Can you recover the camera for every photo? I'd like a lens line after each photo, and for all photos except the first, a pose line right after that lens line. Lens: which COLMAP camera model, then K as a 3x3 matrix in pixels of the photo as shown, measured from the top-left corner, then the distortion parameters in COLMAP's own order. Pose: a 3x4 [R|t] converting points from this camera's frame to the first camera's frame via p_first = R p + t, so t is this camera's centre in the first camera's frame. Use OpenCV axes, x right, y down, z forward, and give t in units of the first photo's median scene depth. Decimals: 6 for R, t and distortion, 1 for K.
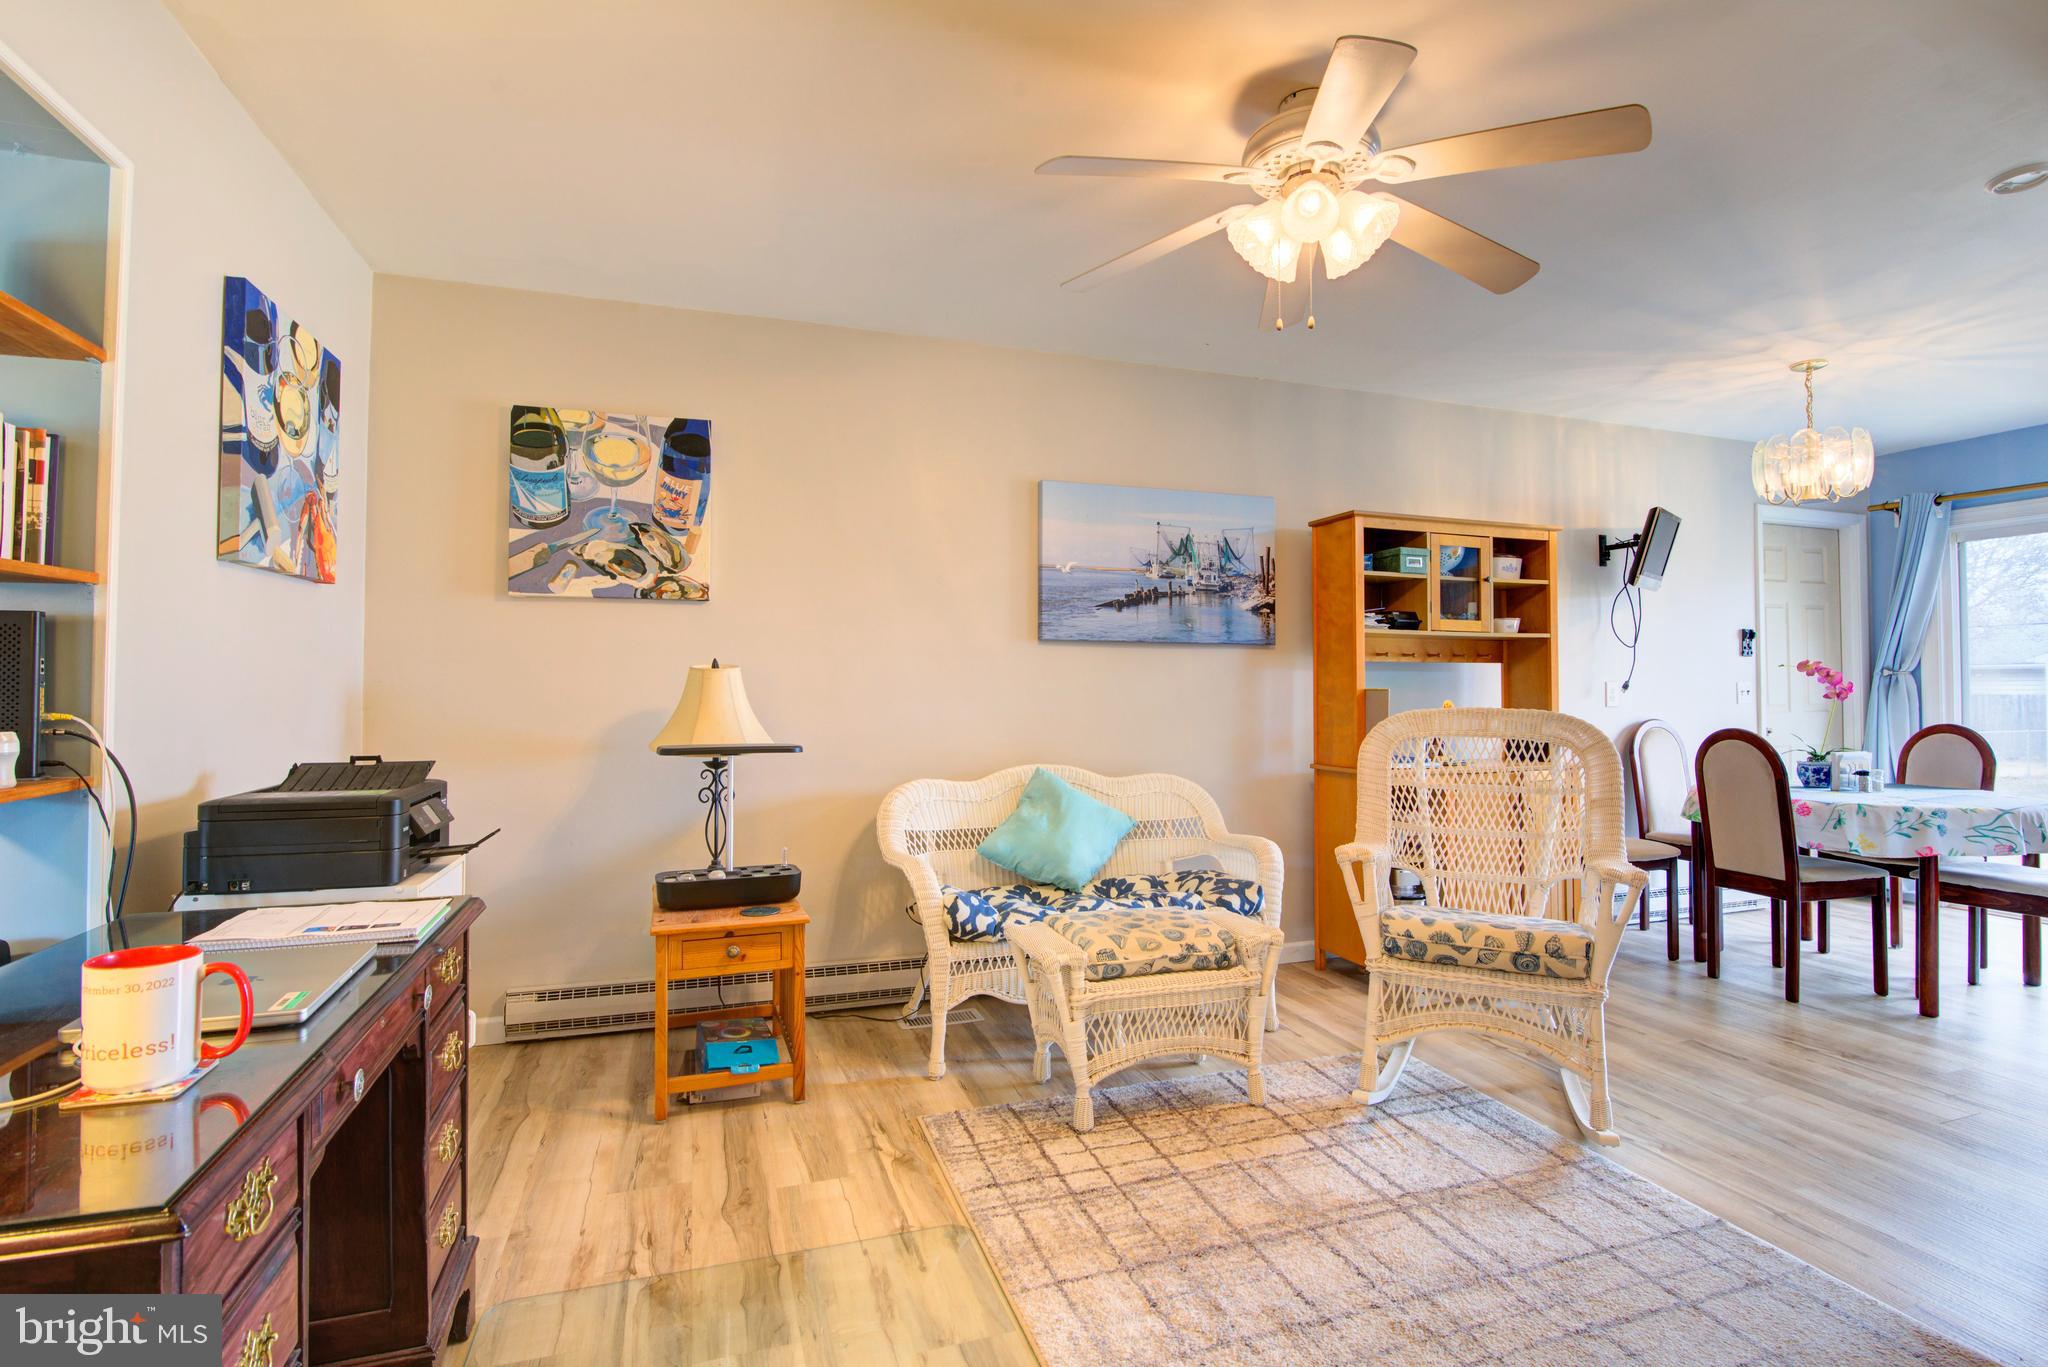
lens RADIAL K [[989.9, 0, 1049.3], [0, 989.9, 666.2], [0, 0, 1]] dist [-0.022611, 0.000124]
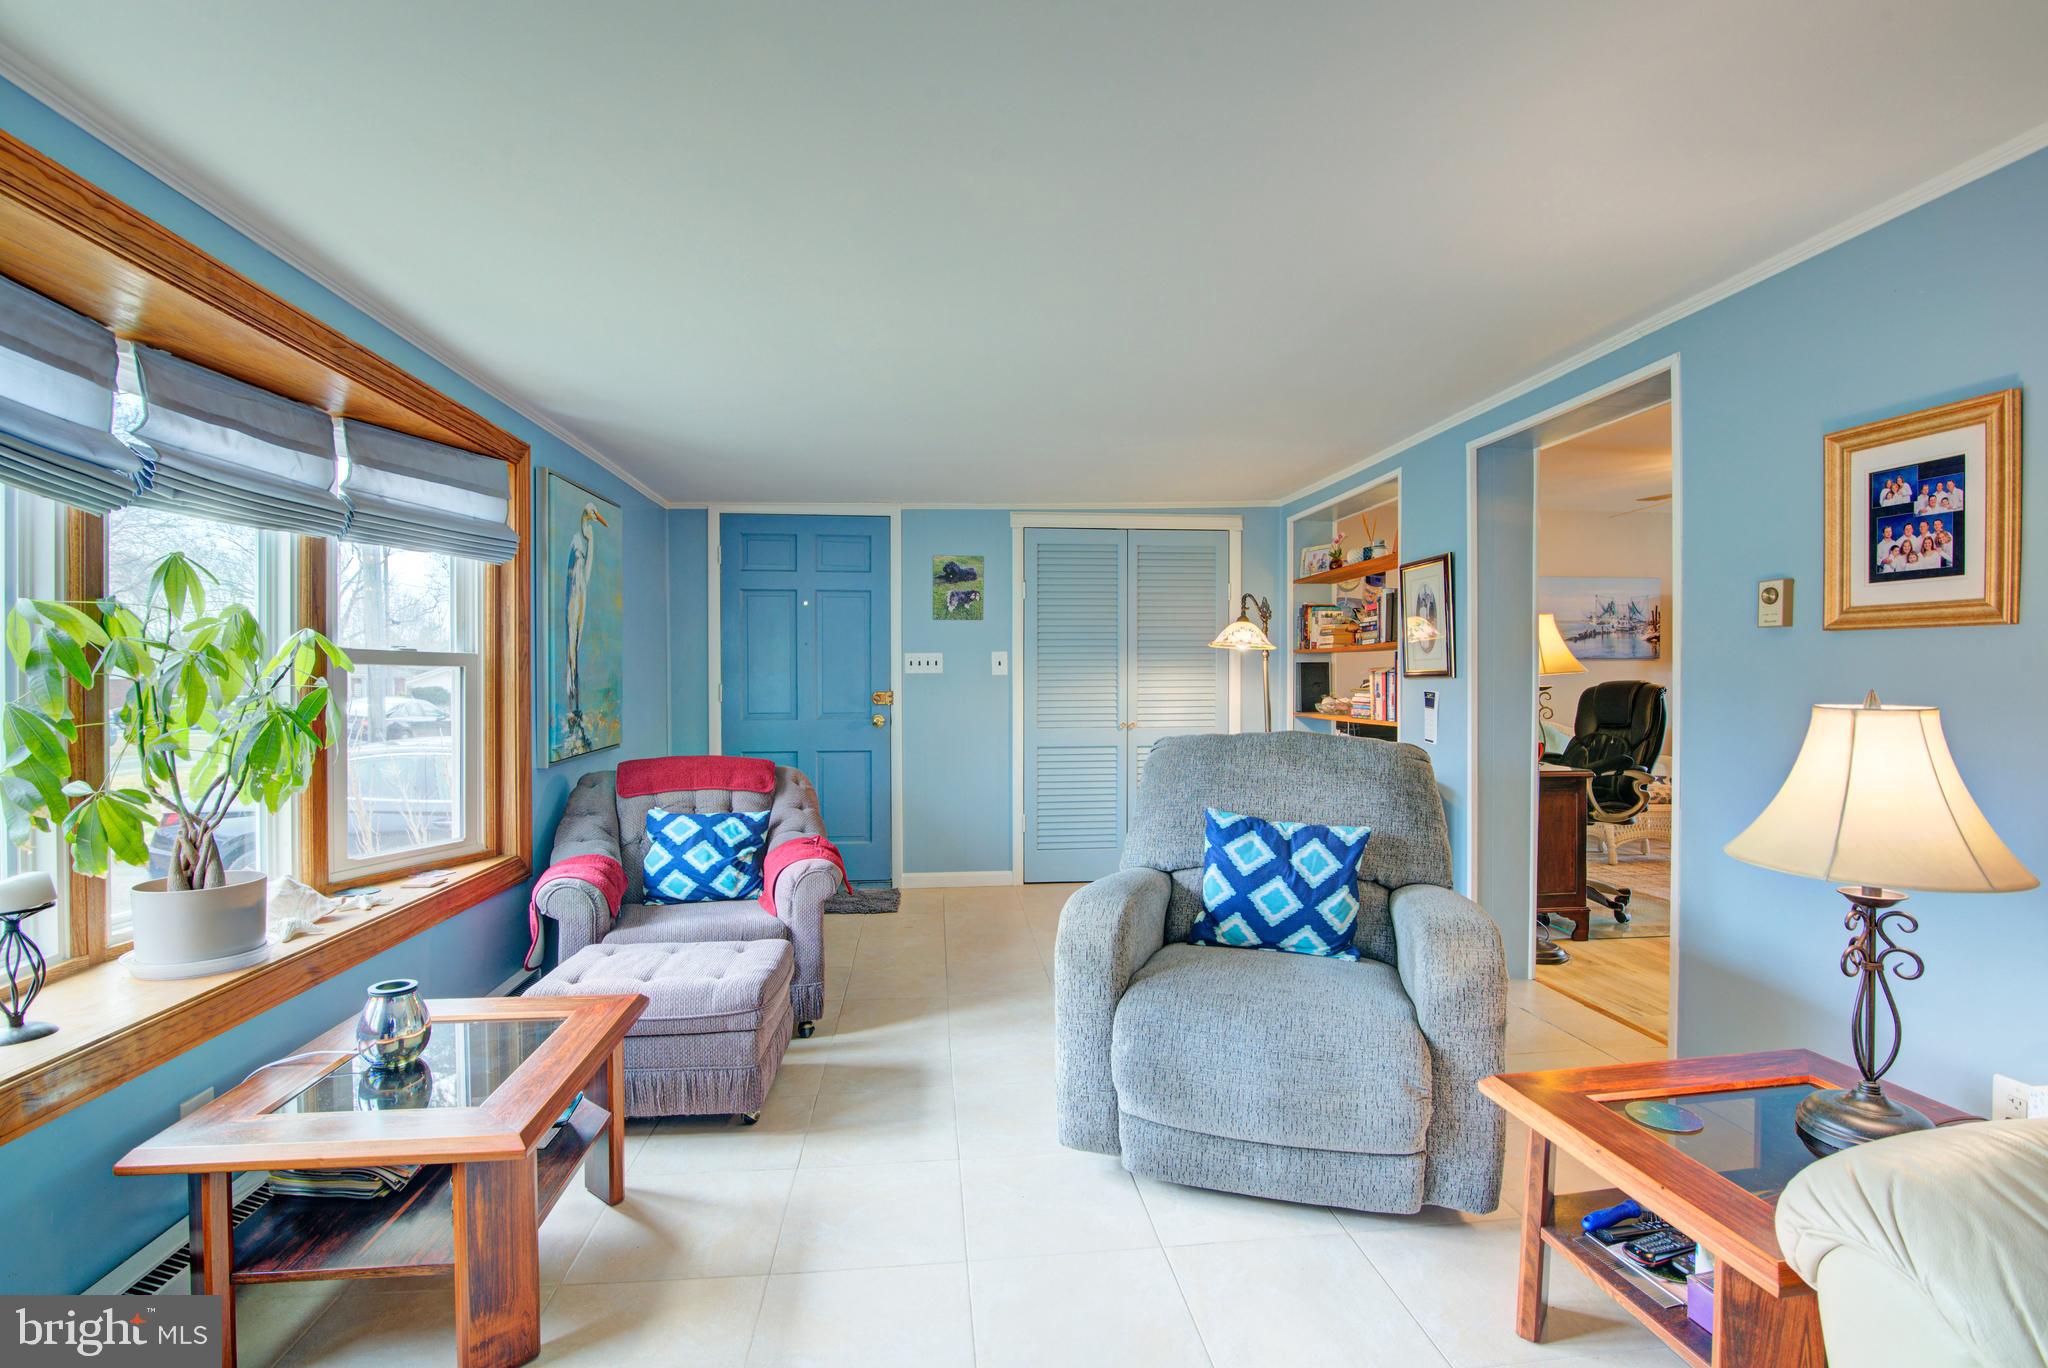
lens RADIAL K [[939.0, 0, 1031.9], [0, 939.0, 695.8], [0, 0, 1]] dist [-0.021232, 0.000711]
pose [[0.973805, -0.000953, -0.227382, -0.639755], [0.009587, 0.999274, 0.036870, -0.034506], [0.227182, -0.038084, 0.973107, -1.178738]]
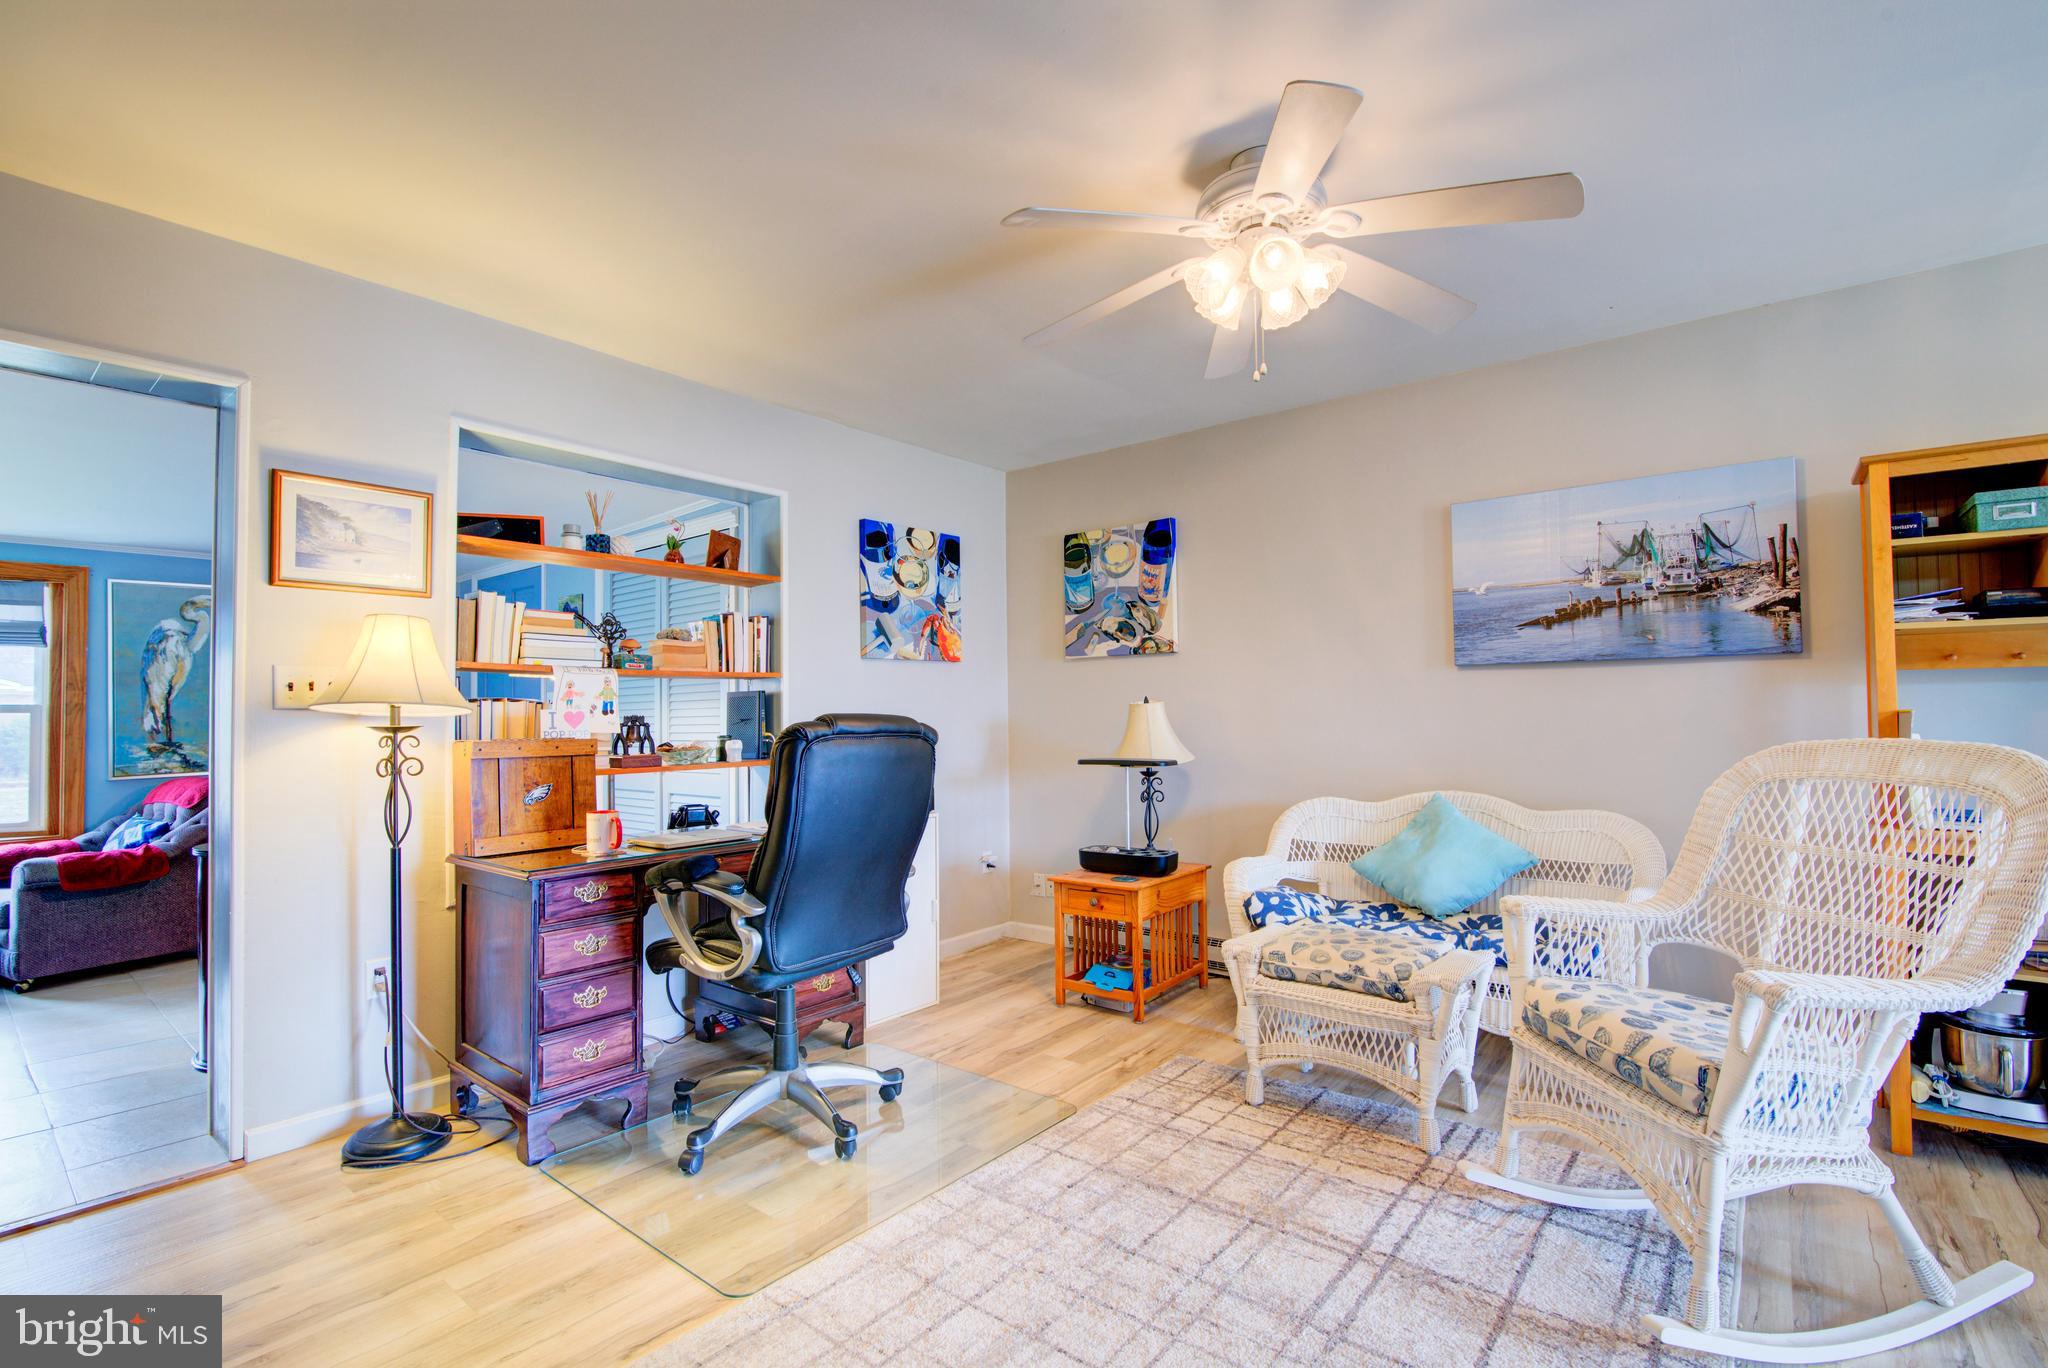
lens RADIAL K [[939.0, 0, 1031.9], [0, 939.0, 695.8], [0, 0, 1]] dist [-0.021232, 0.000711]
pose [[0.522234, -0.026586, -0.852388, 0.647675], [0.029920, 0.999470, -0.012842, 0.003181], [0.852277, -0.018797, 0.522753, 0.171932]]
